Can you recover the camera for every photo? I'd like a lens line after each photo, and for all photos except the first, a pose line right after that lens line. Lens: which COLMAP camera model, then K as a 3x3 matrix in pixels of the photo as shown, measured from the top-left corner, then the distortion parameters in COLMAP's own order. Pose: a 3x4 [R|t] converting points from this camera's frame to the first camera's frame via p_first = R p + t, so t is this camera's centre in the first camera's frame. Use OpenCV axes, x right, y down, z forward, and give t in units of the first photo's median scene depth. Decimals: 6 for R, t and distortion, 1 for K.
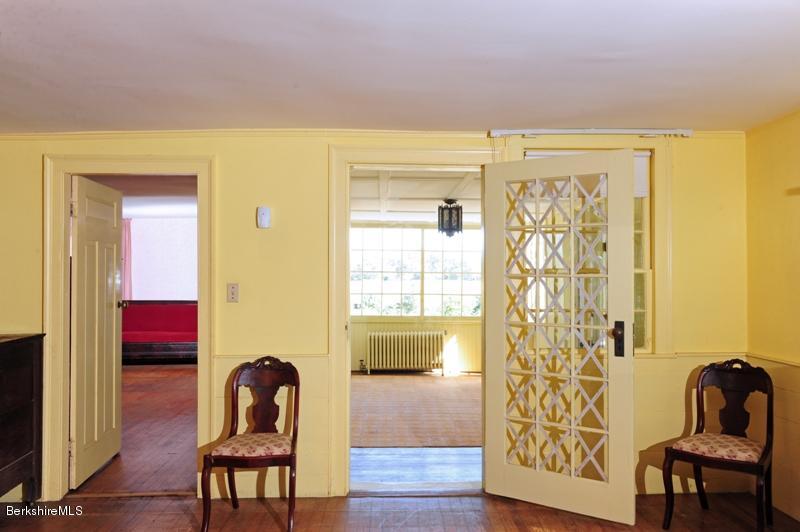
lens RADIAL K [[583.4, 0, 400.0], [0, 583.4, 266.0], [0, 0, 1]] dist [-0.034050, -0.001410]
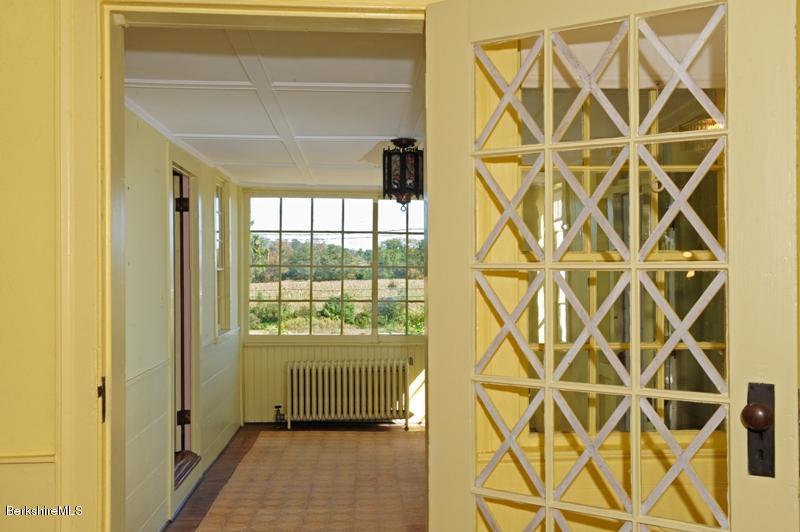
lens RADIAL K [[768.9, 0, 400.0], [0, 768.9, 266.0], [0, 0, 1]] dist [0.003073, -0.003516]
pose [[0.999544, -0.002186, 0.030116, 0.042019], [0.001968, 0.999972, 0.007247, 0.004350], [-0.030131, -0.007184, 0.999520, 0.169863]]
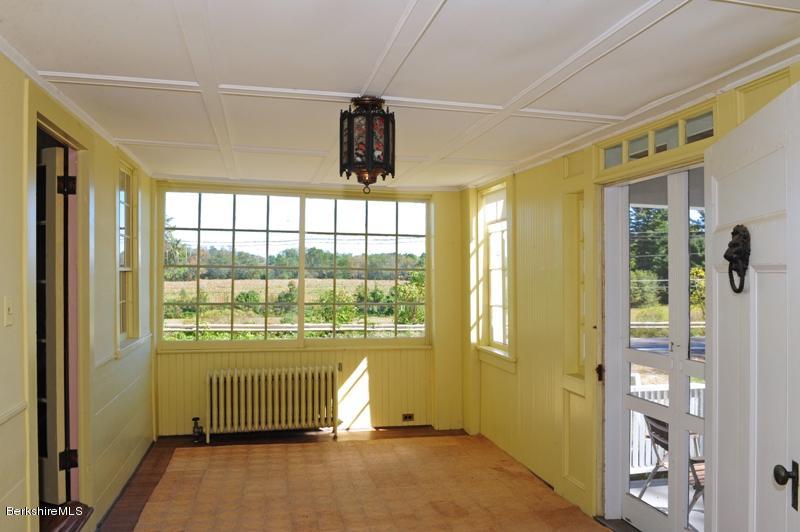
lens RADIAL K [[583.4, 0, 400.0], [0, 583.4, 266.0], [0, 0, 1]] dist [-0.034050, -0.001410]
pose [[0.978675, 0.003810, 0.205380, 0.014643], [-0.004438, 0.999987, 0.002599, 0.007377], [-0.205367, -0.003455, 0.978679, 0.401358]]
